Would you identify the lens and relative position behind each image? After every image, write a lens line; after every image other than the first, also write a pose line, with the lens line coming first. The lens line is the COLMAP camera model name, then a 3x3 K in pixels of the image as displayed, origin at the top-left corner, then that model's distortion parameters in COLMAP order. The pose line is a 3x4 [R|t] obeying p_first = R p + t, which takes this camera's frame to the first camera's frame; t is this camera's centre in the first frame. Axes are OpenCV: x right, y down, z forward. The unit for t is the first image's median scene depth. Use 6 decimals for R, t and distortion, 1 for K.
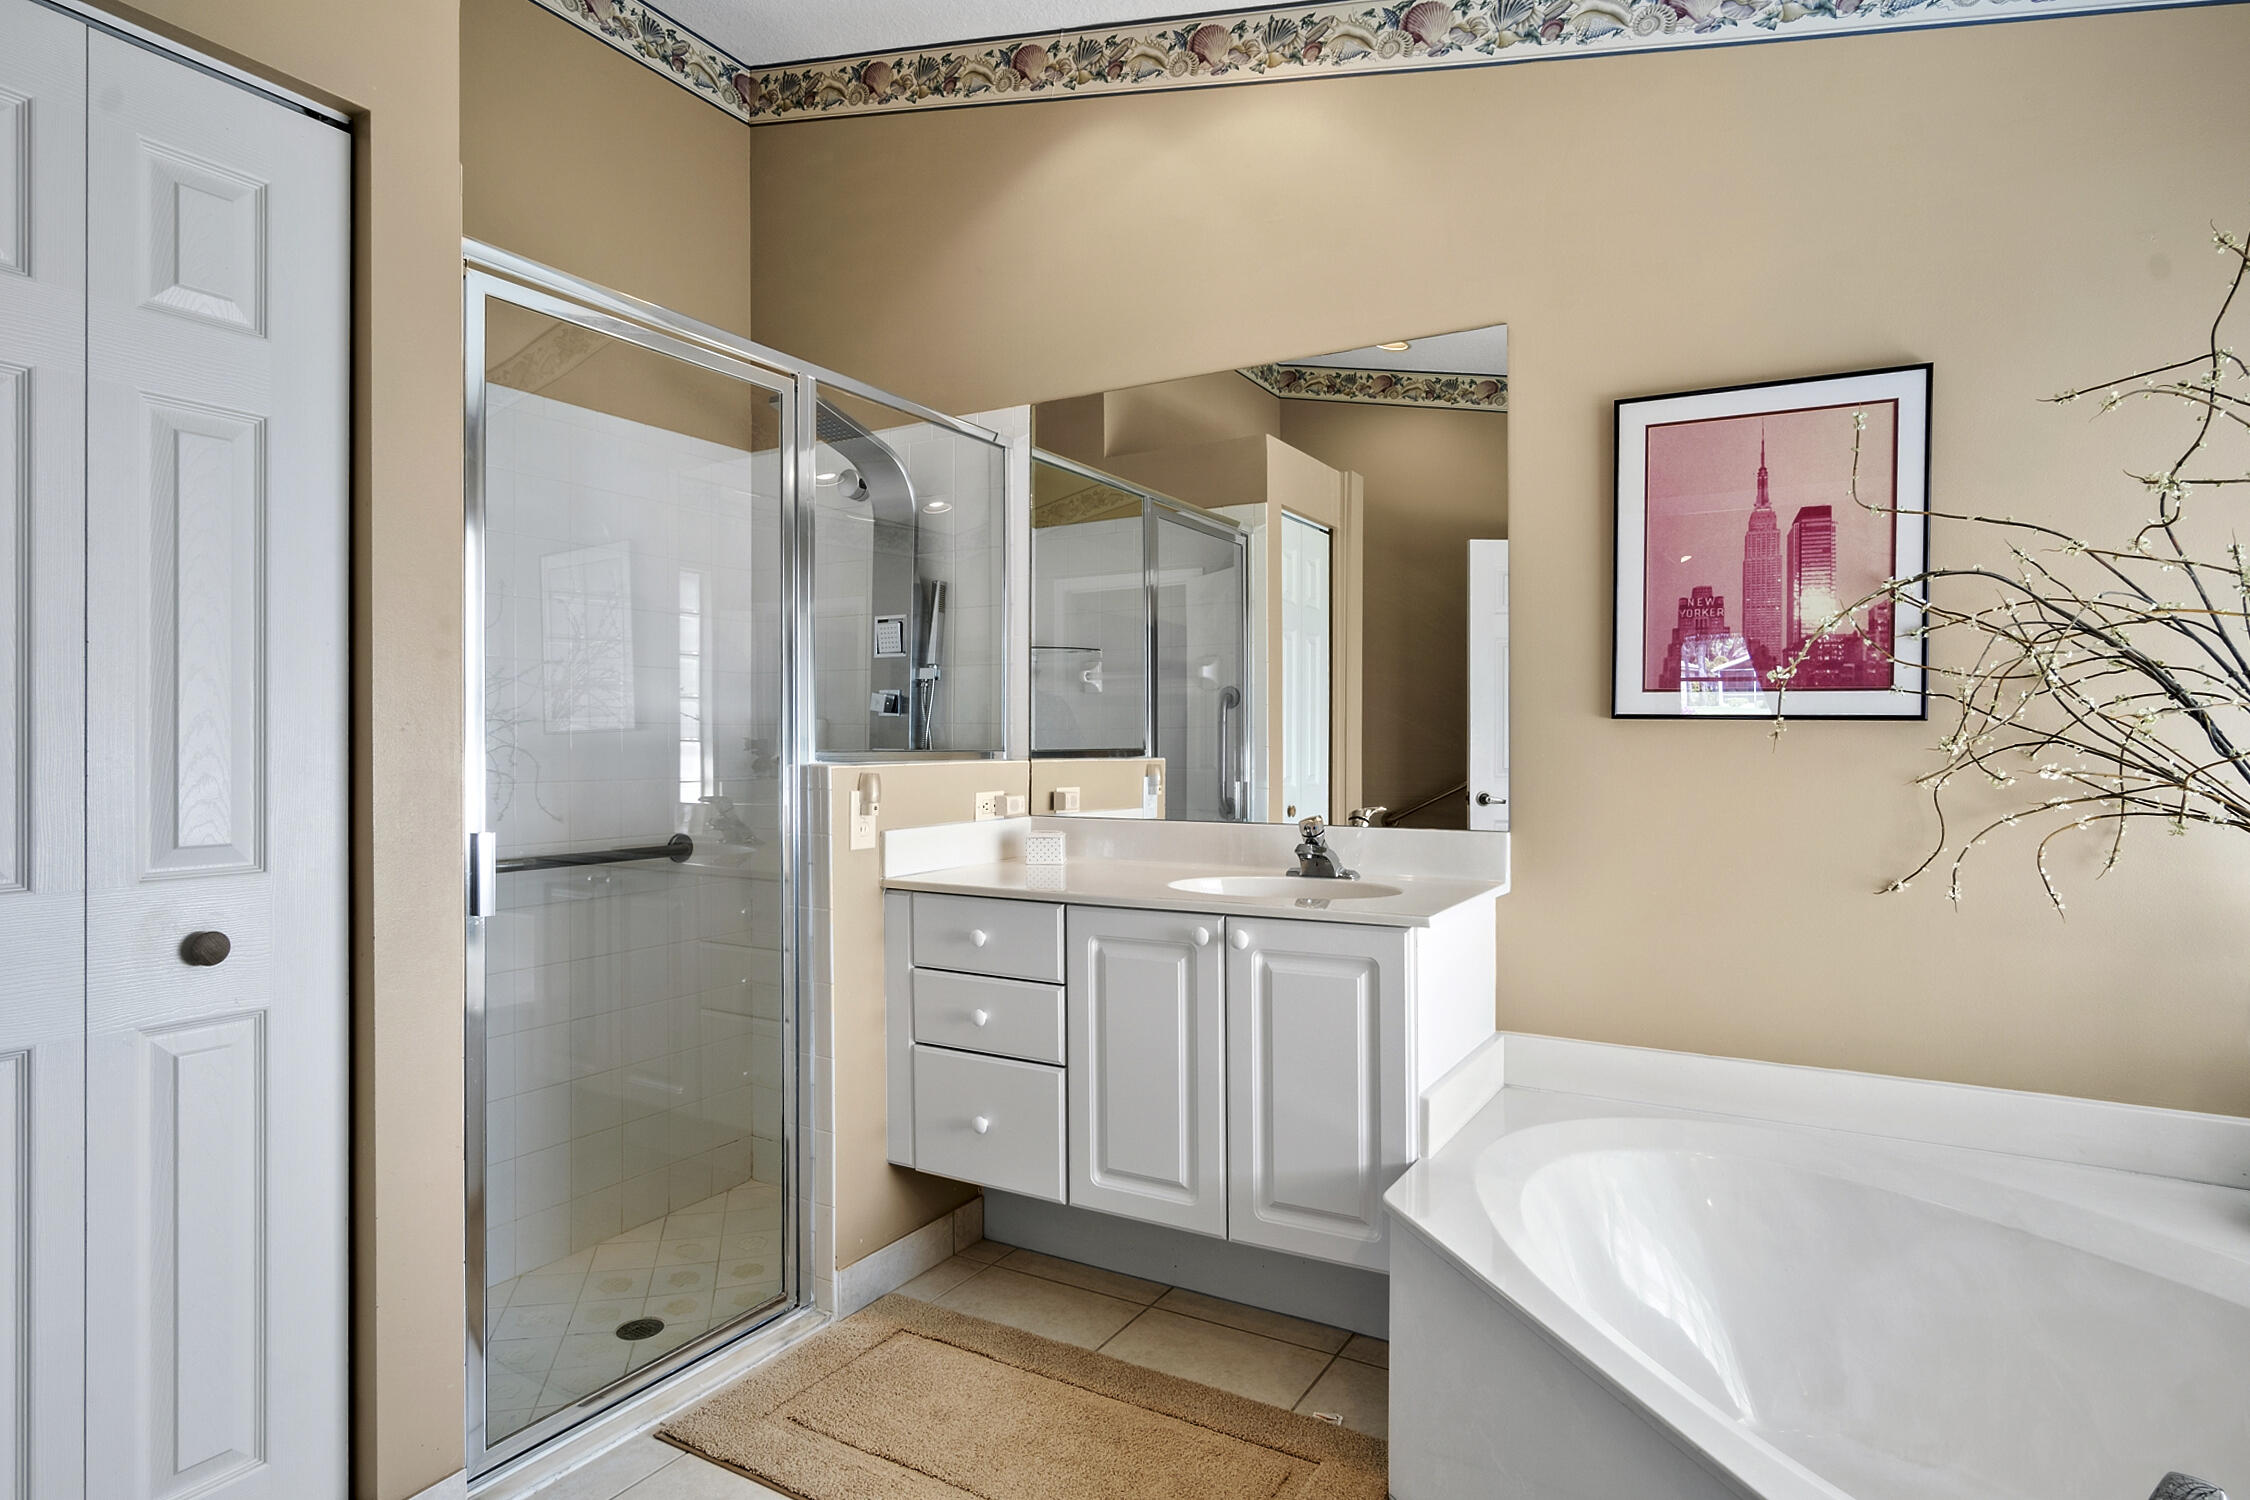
lens RADIAL K [[1210.5, 0, 1120.5], [0, 1210.5, 746.7], [0, 0, 1]] dist [-0.012191, 0.001846]
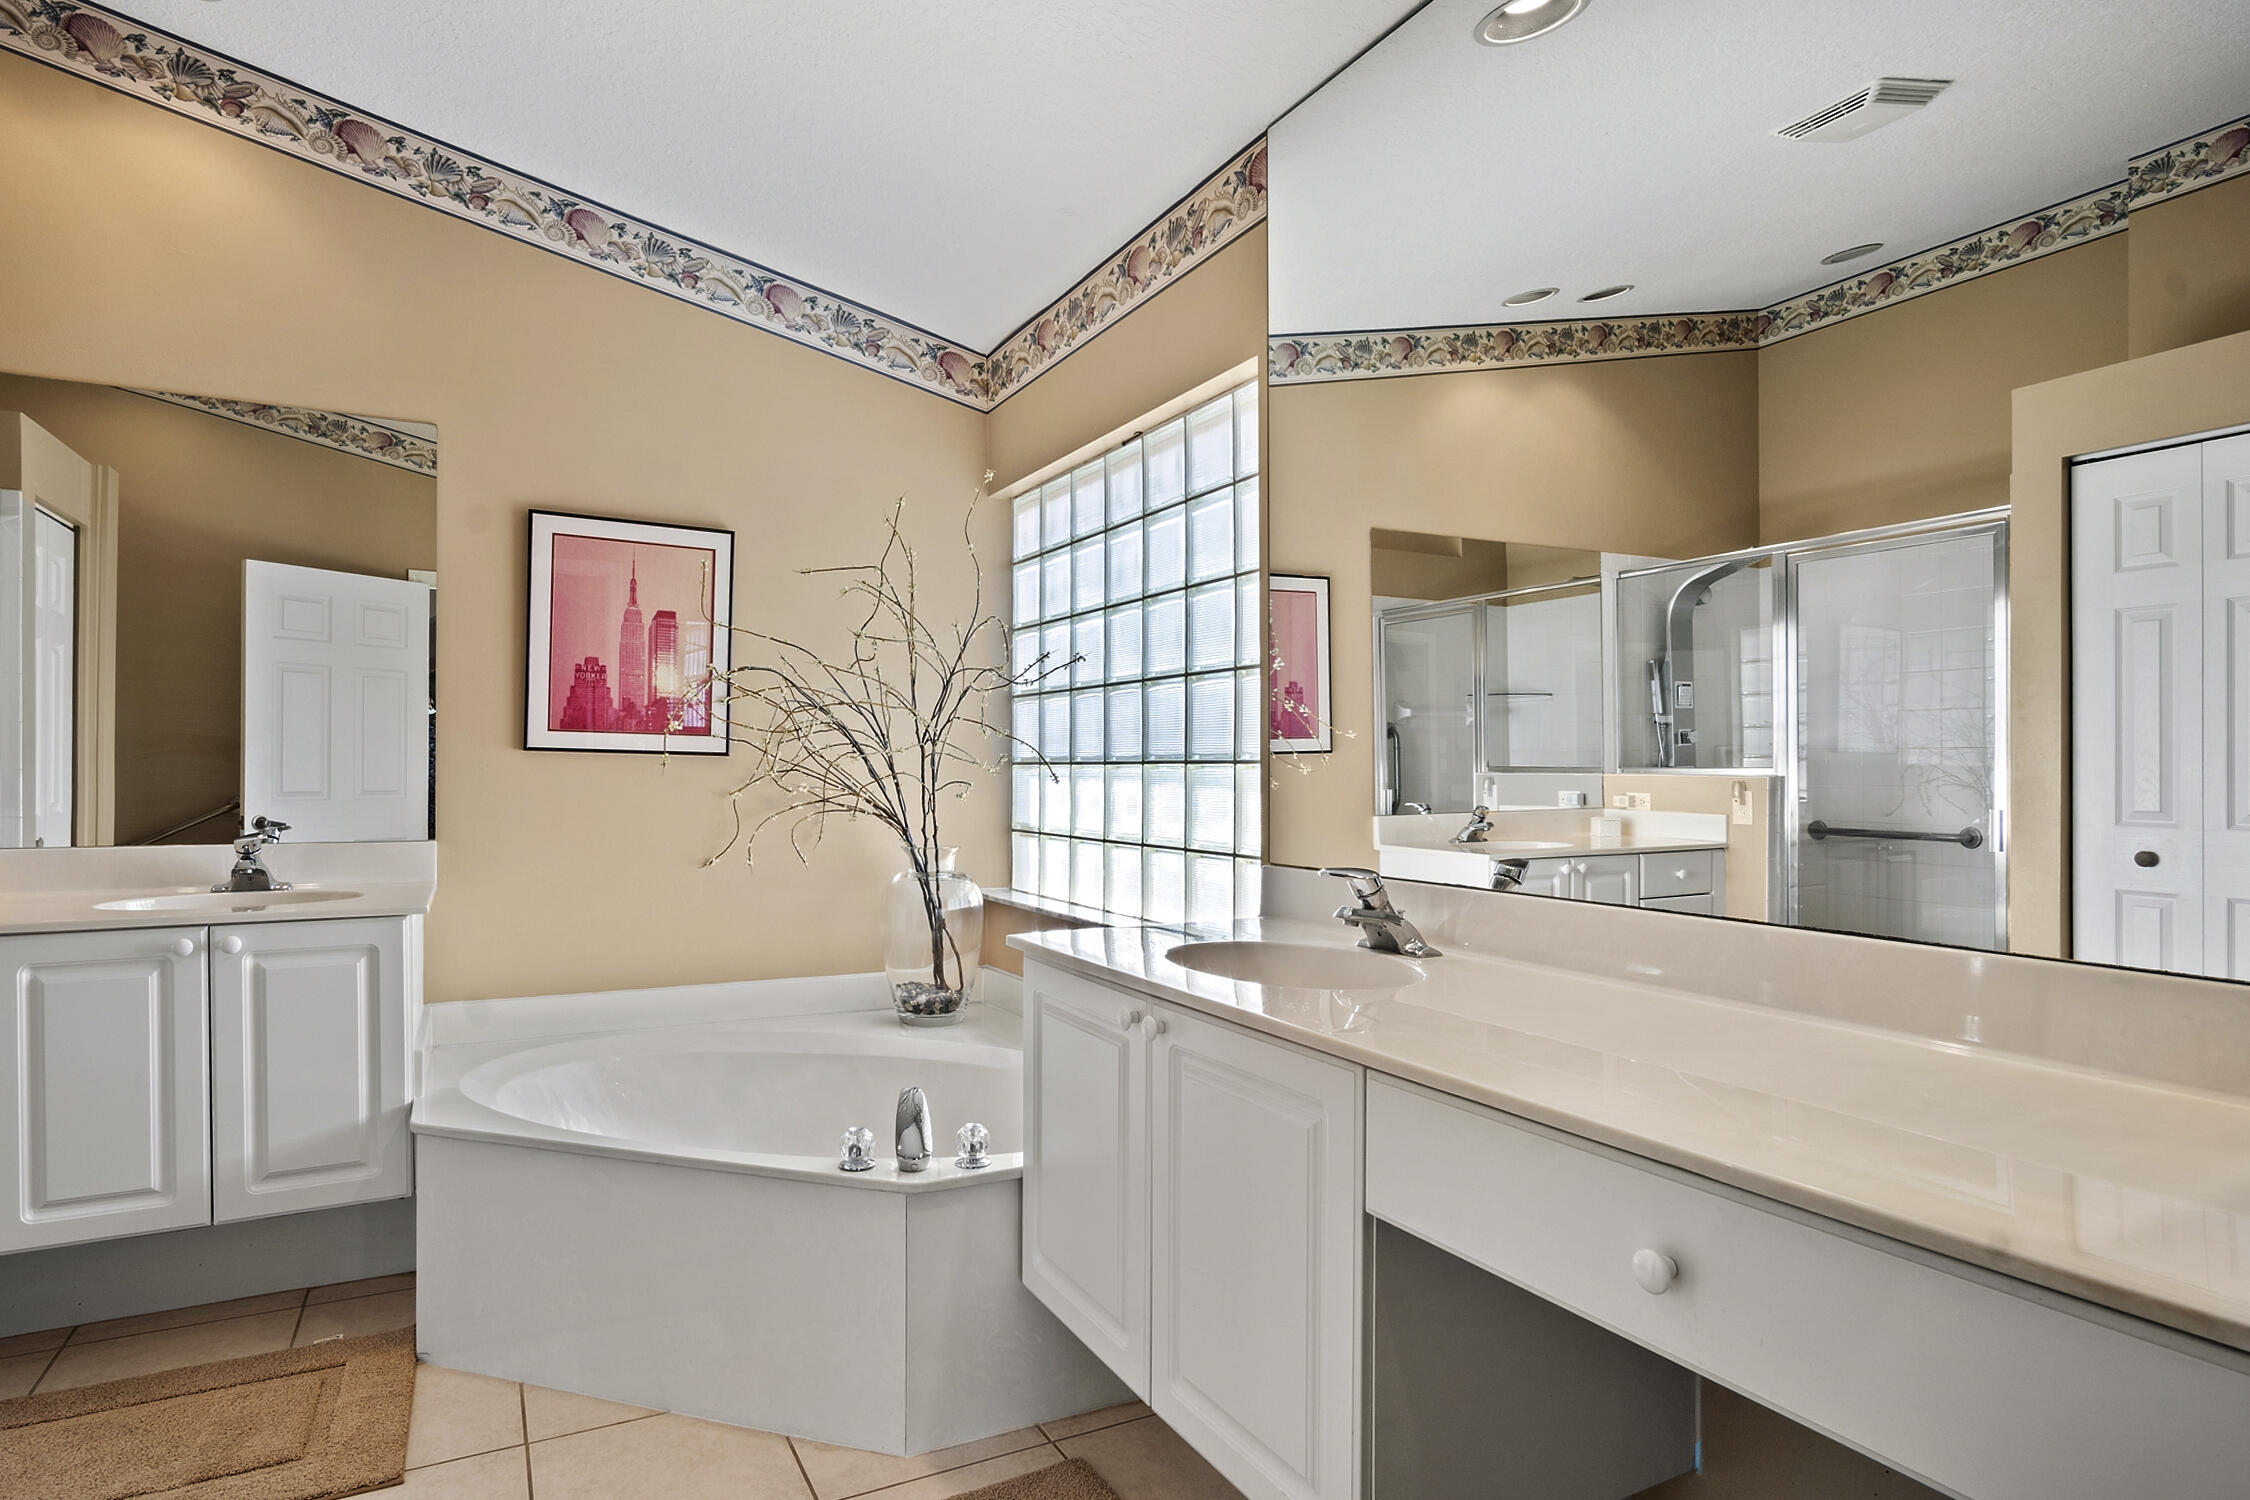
lens RADIAL K [[1226.3, 0, 1129.5], [0, 1226.3, 764.7], [0, 0, 1]] dist [-0.011685, 0.000770]
pose [[0.504430, 0.010482, 0.863389, -0.436945], [-0.005275, 0.999945, -0.009059, 0.001386], [-0.863437, 0.000015, 0.504457, -0.256674]]
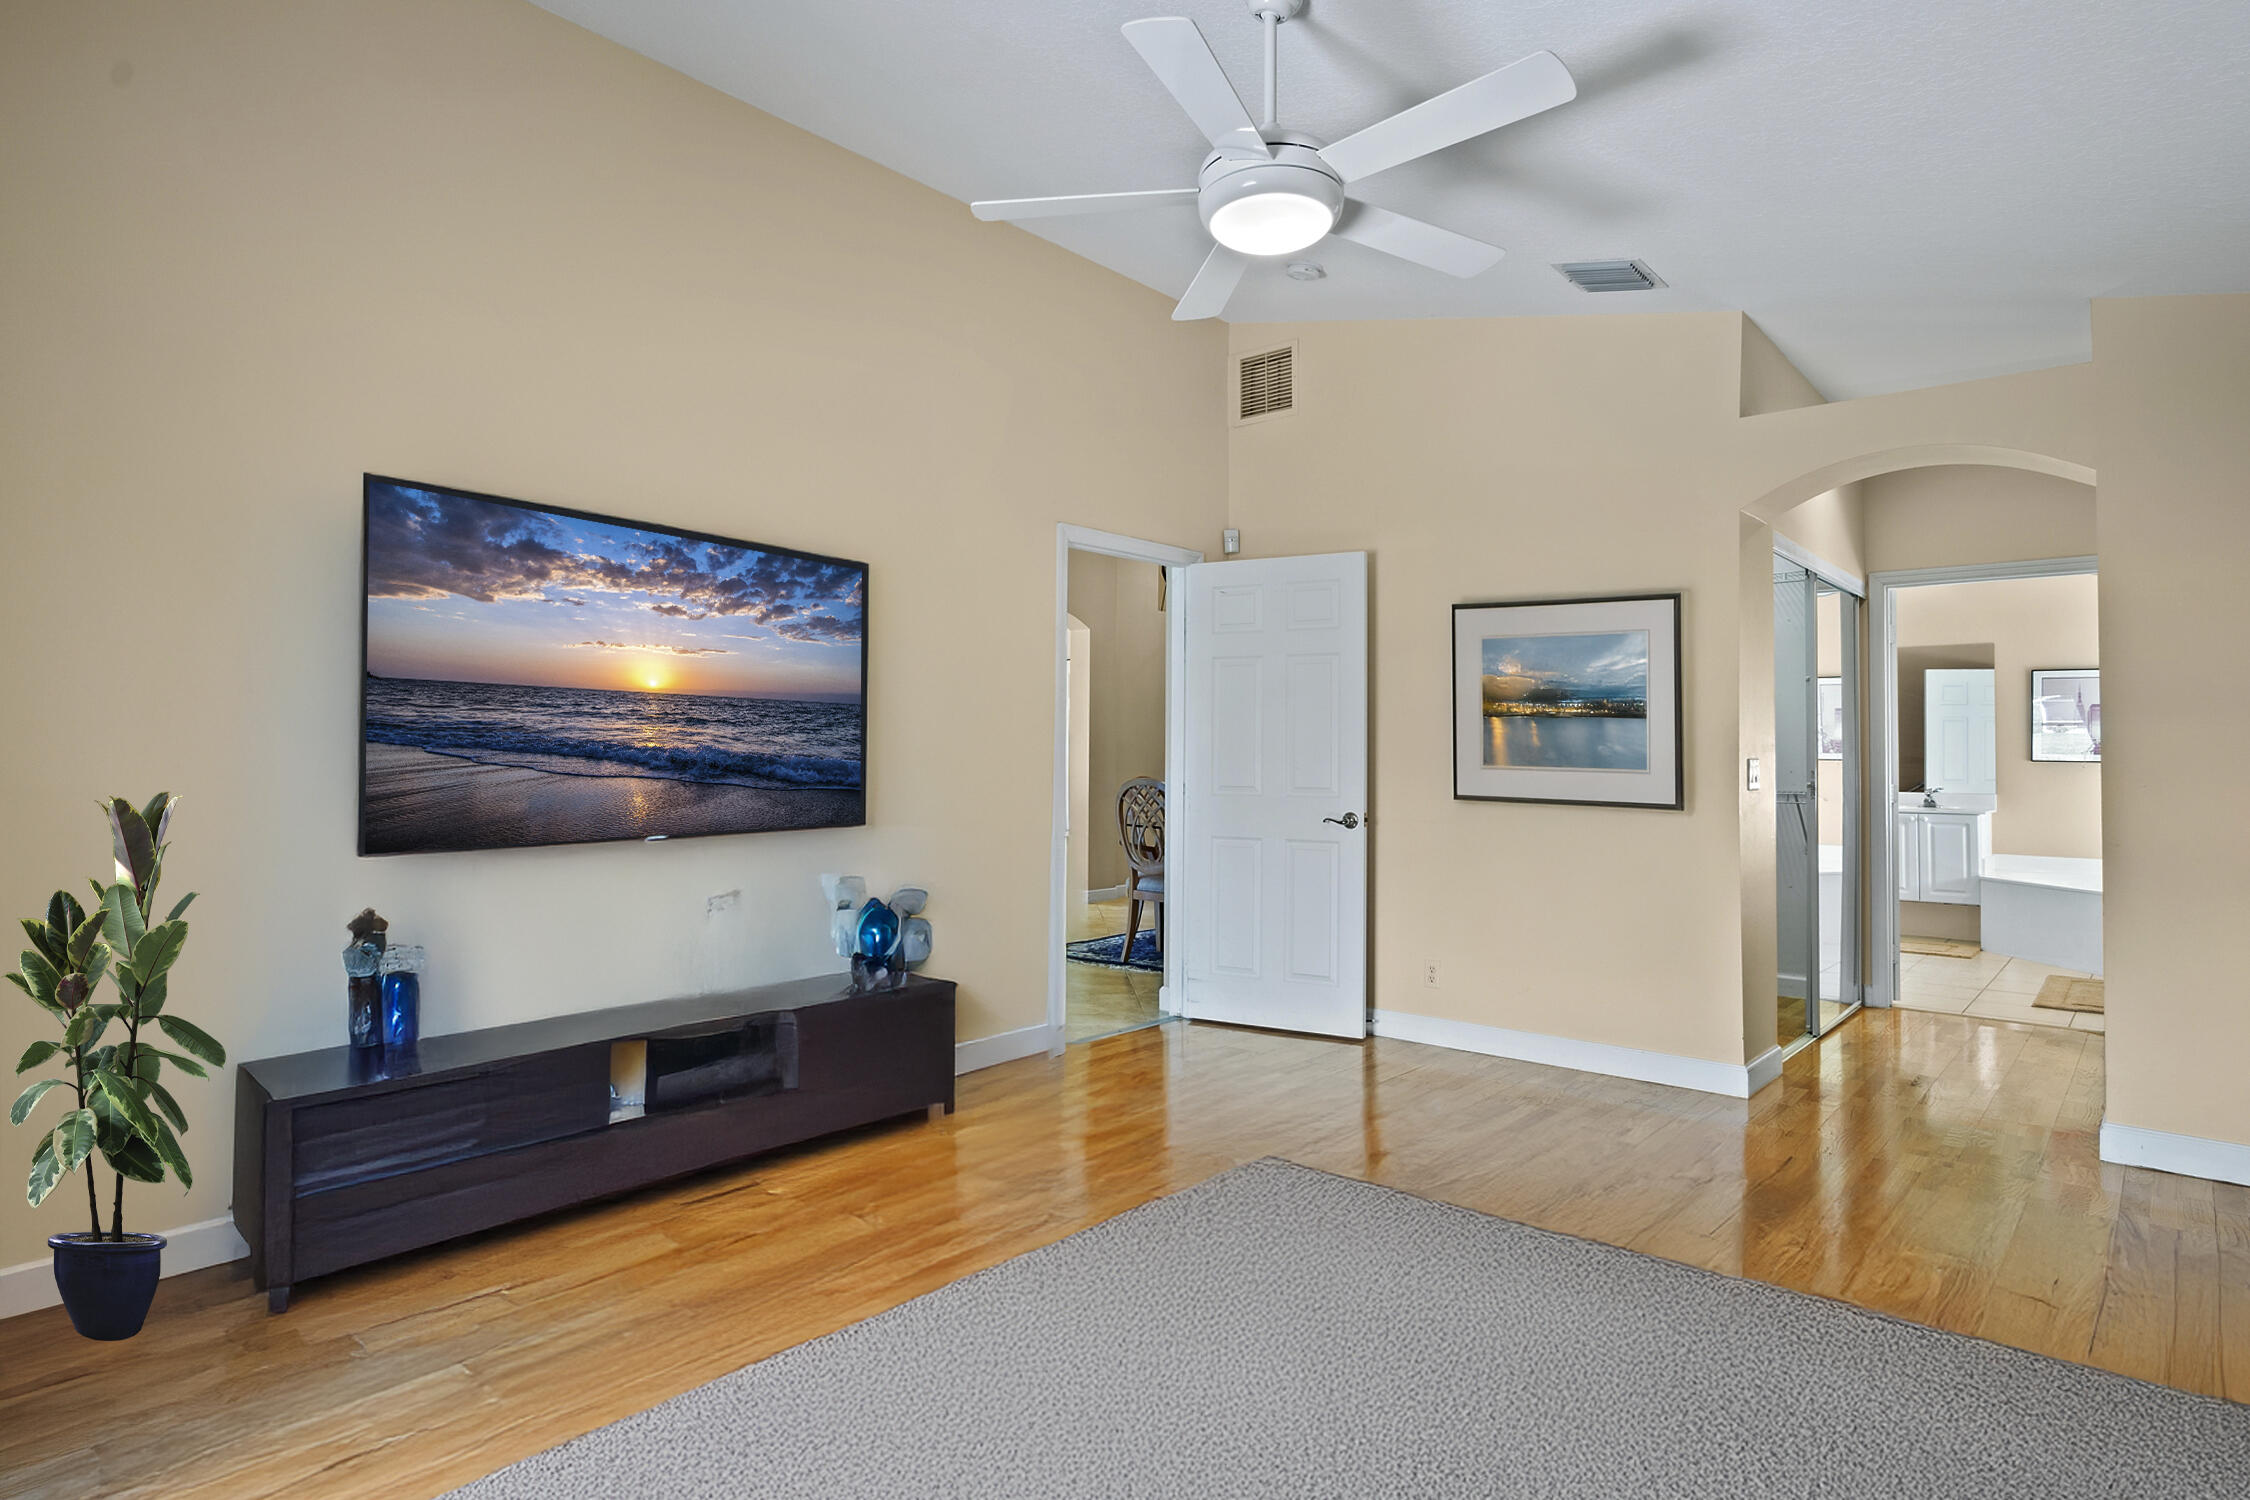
lens RADIAL K [[1226.3, 0, 1129.5], [0, 1226.3, 764.7], [0, 0, 1]] dist [-0.011685, 0.000770]
pose [[0.987295, 0.012957, -0.158369, -1.689978], [-0.012558, 0.999915, 0.003516, 0.005633], [0.158401, -0.001482, 0.987374, -3.041709]]
